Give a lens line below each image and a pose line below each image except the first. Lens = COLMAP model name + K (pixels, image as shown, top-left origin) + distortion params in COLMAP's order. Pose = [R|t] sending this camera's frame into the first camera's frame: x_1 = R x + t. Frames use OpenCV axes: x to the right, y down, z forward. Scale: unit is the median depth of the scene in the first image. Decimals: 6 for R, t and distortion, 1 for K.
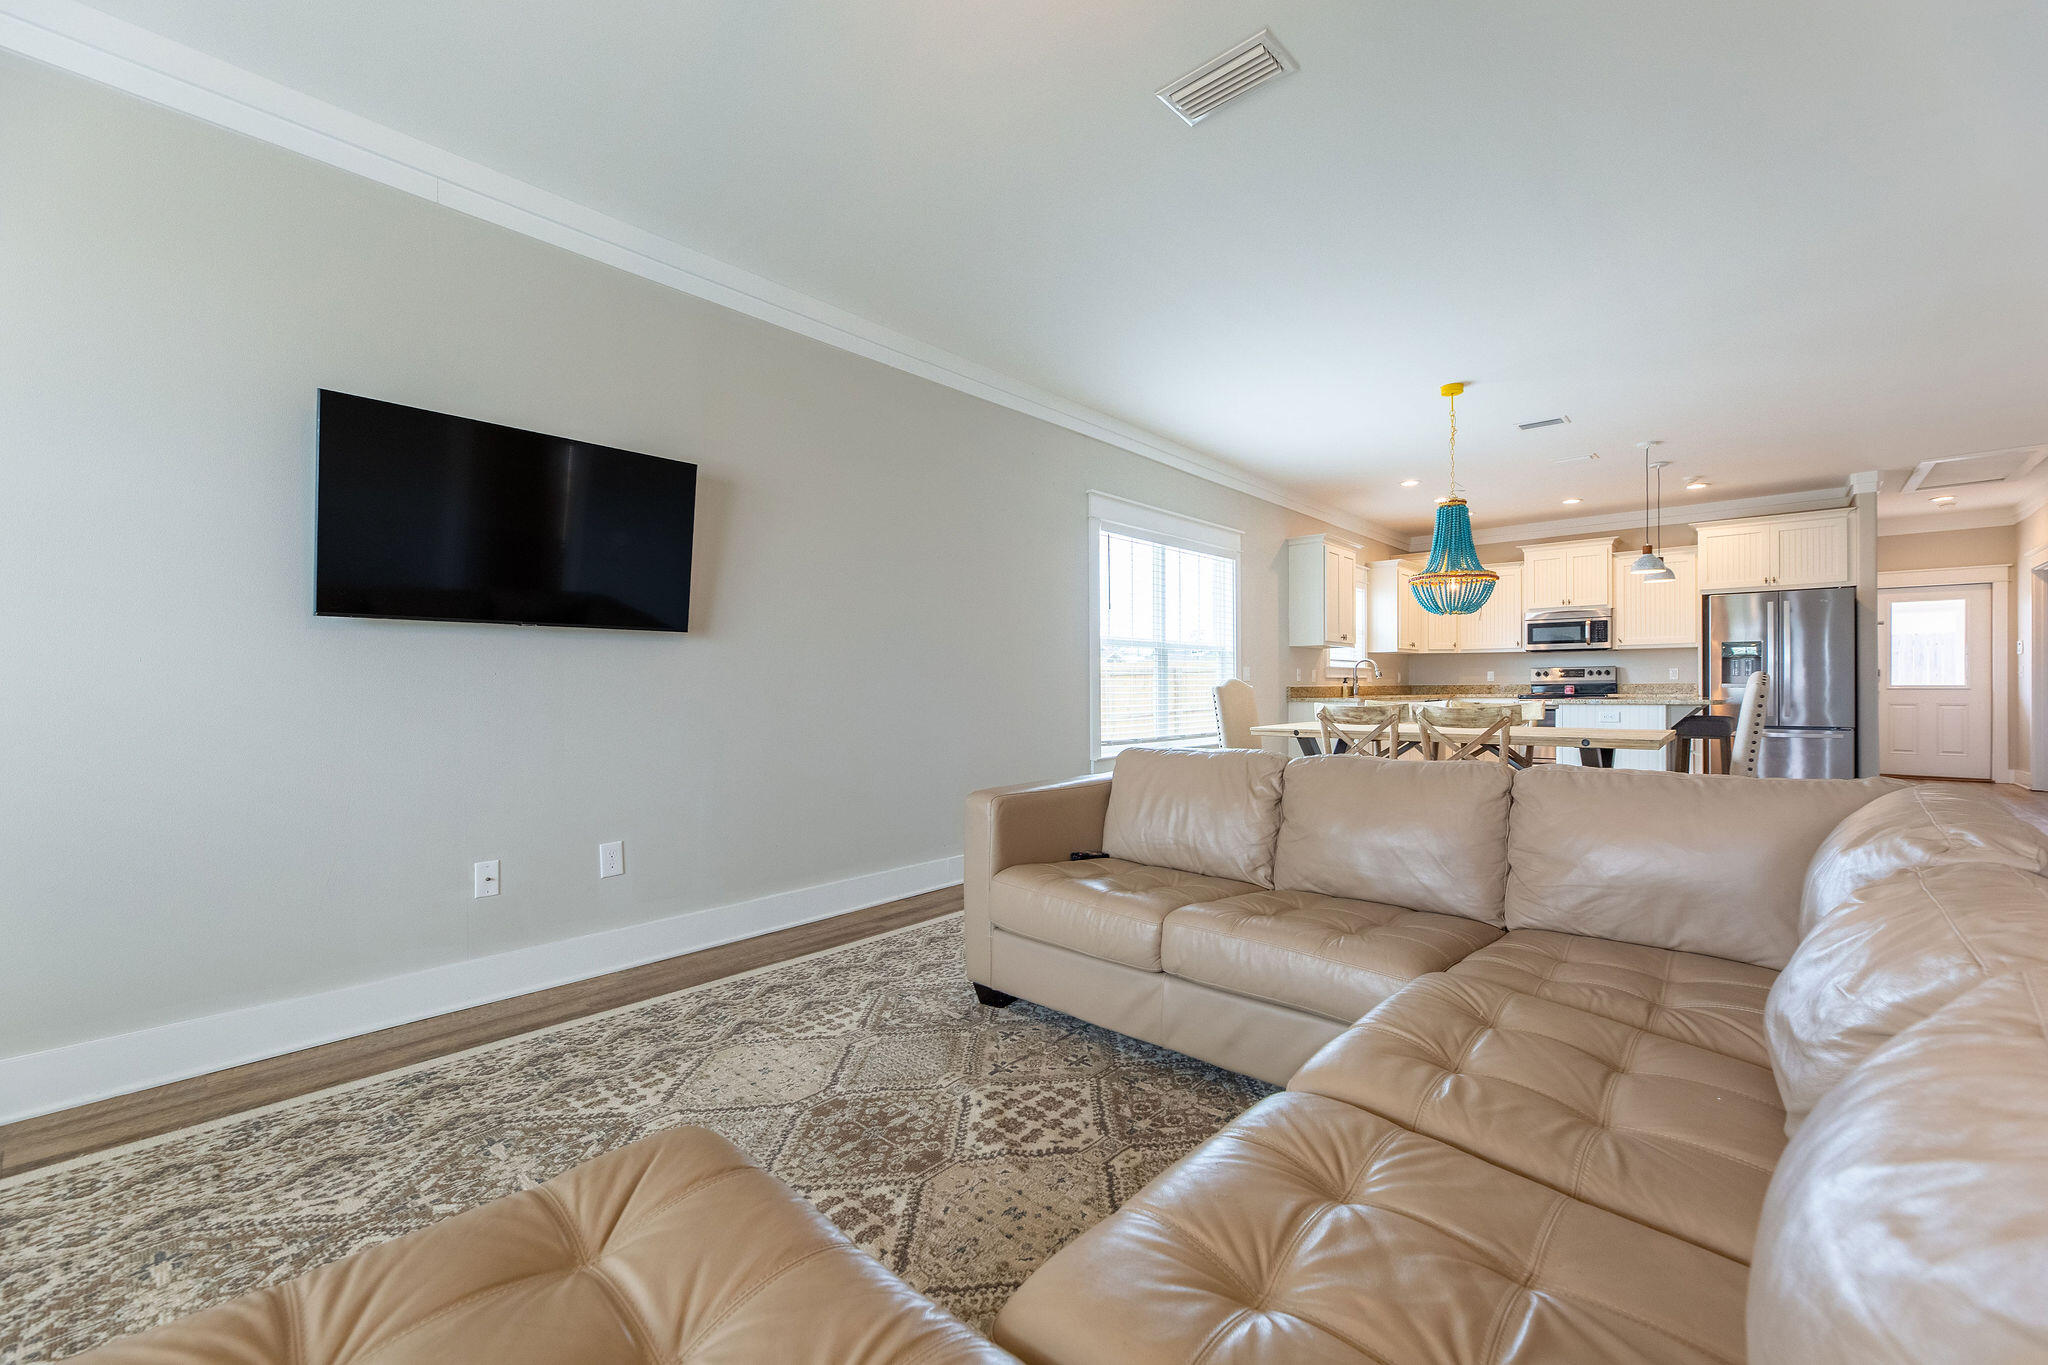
lens RADIAL K [[832.2, 0, 1028.9], [0, 832.2, 691.2], [0, 0, 1]] dist [-0.001408, -0.000318]
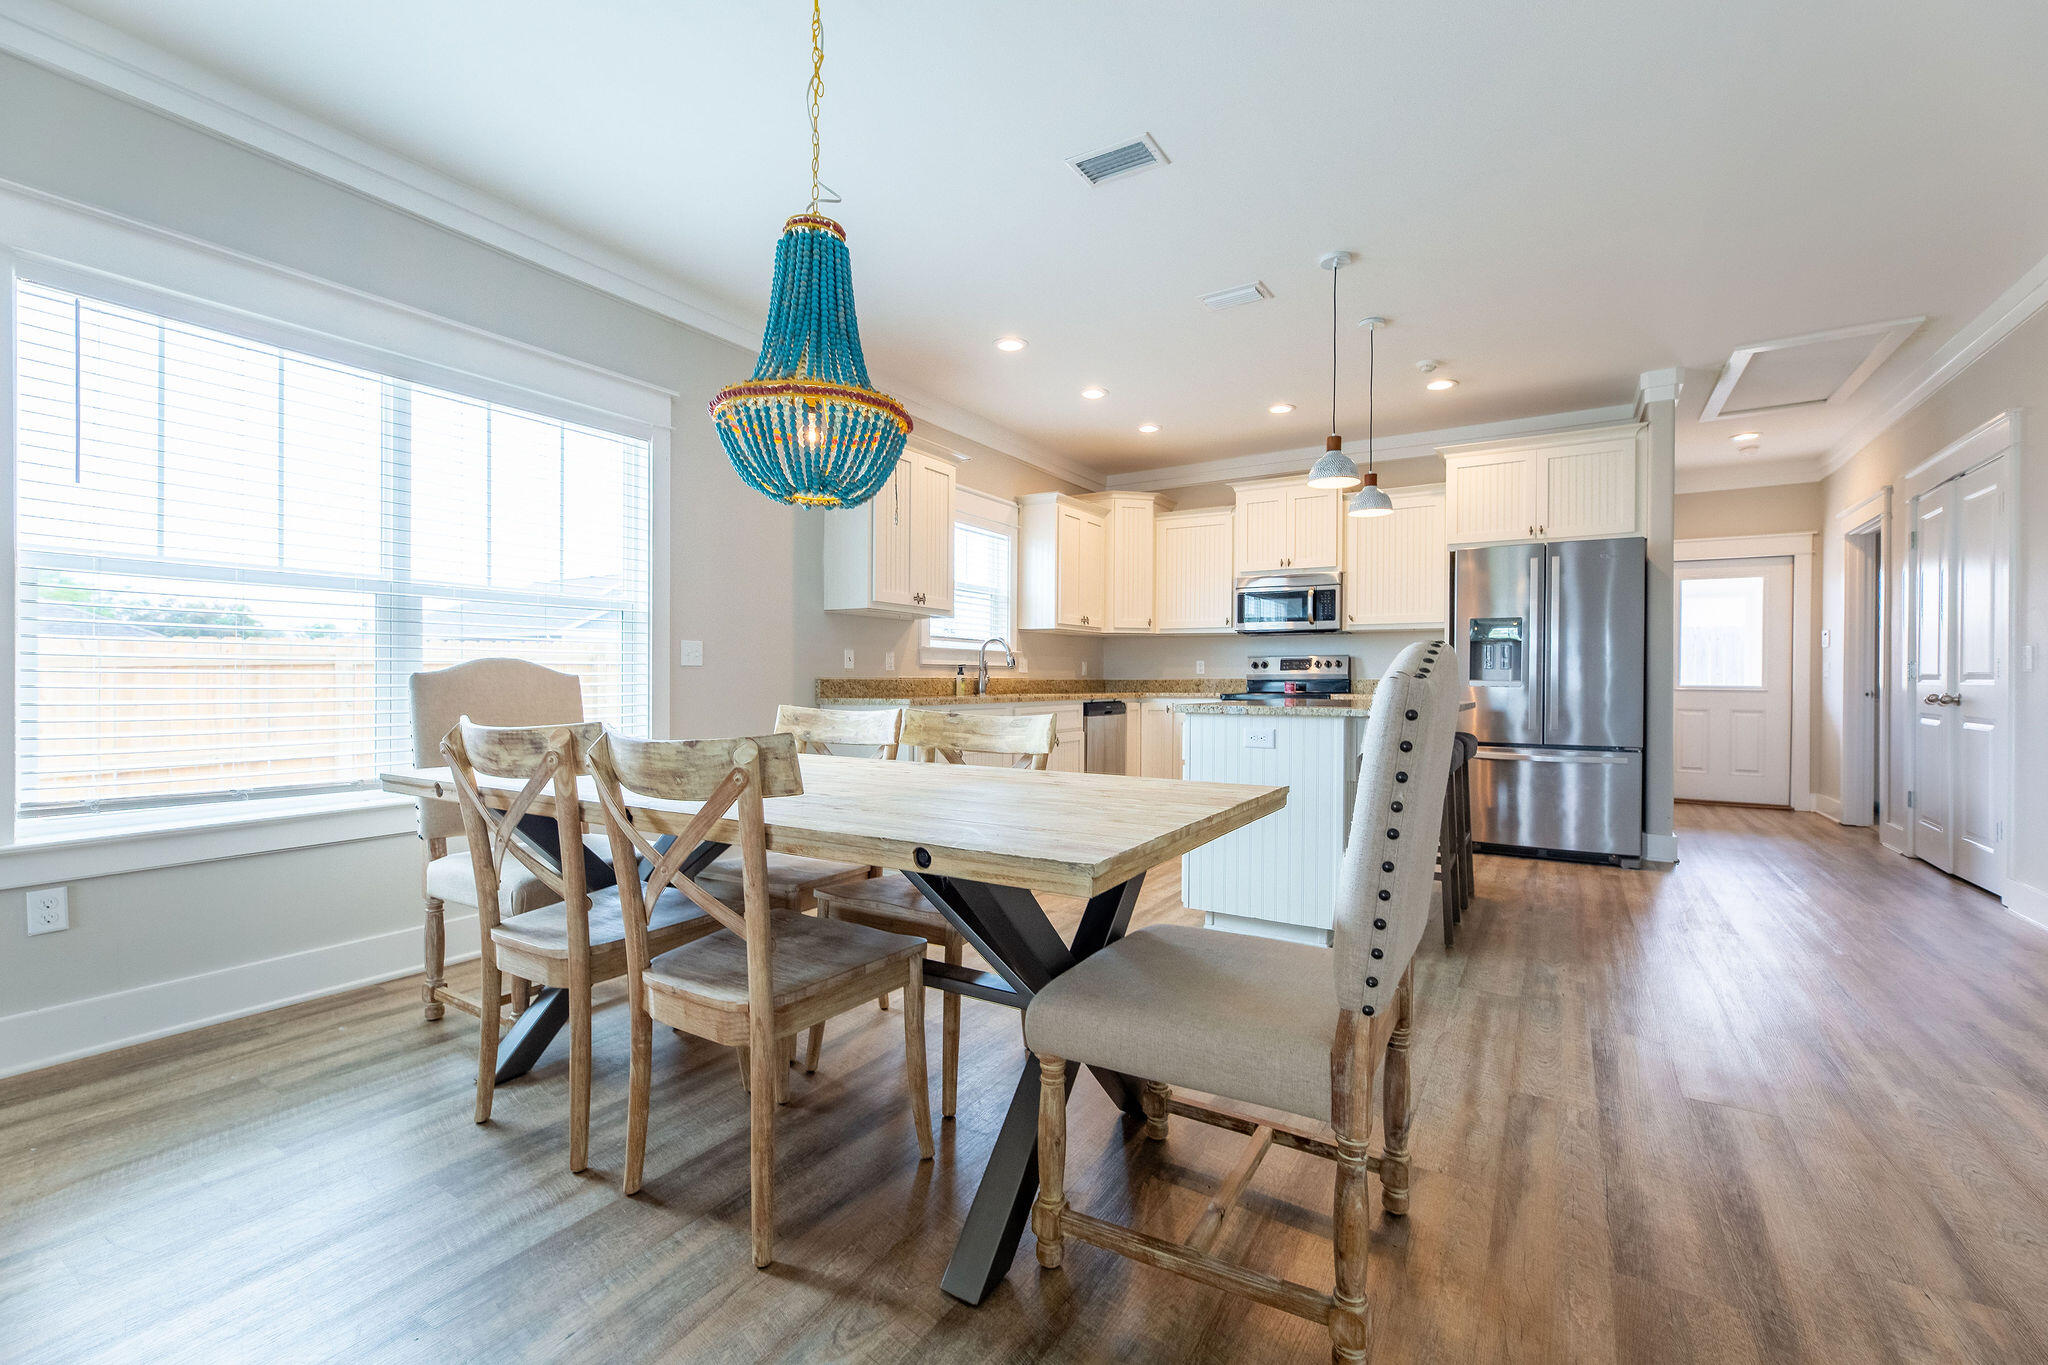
lens RADIAL K [[870.1, 0, 1018.1], [0, 870.1, 688.0], [0, 0, 1]] dist [-0.000545, -0.000583]
pose [[0.985865, 0.008807, 0.167311, 0.360172], [-0.009458, 0.999950, 0.003099, -0.001801], [-0.167275, -0.004638, 0.985899, 0.372950]]
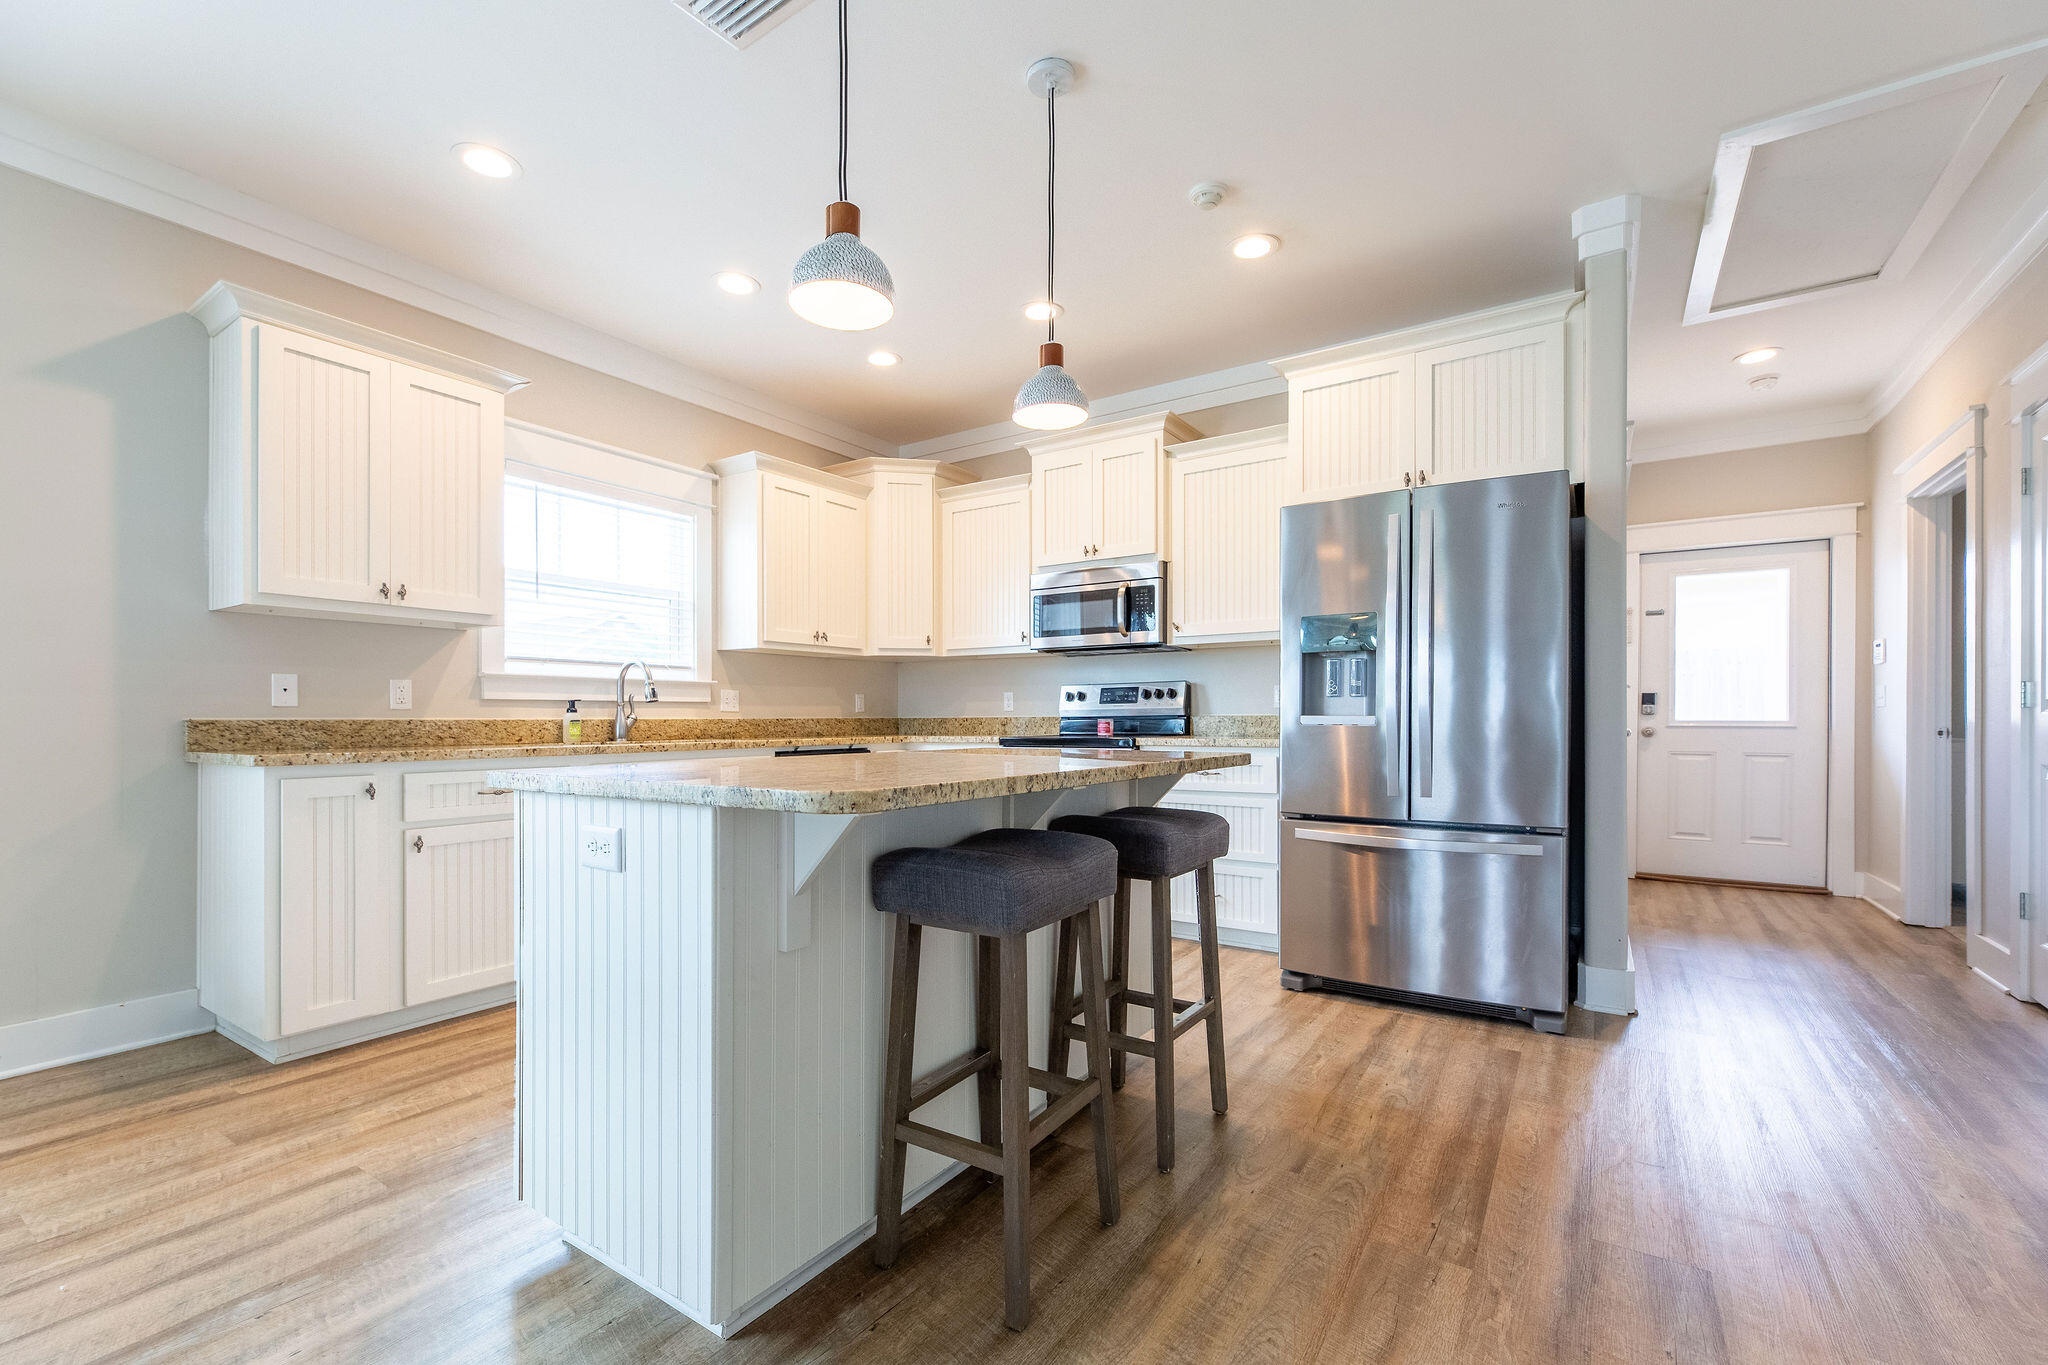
lens RADIAL K [[860.4, 0, 1027.2], [0, 860.4, 723.3], [0, 0, 1]] dist [-0.002794, 0.000158]
pose [[0.990135, 0.001566, 0.140105, 0.642407], [-0.001377, 0.999998, -0.001442, -0.004399], [-0.140107, 0.001235, 0.990136, 0.595929]]
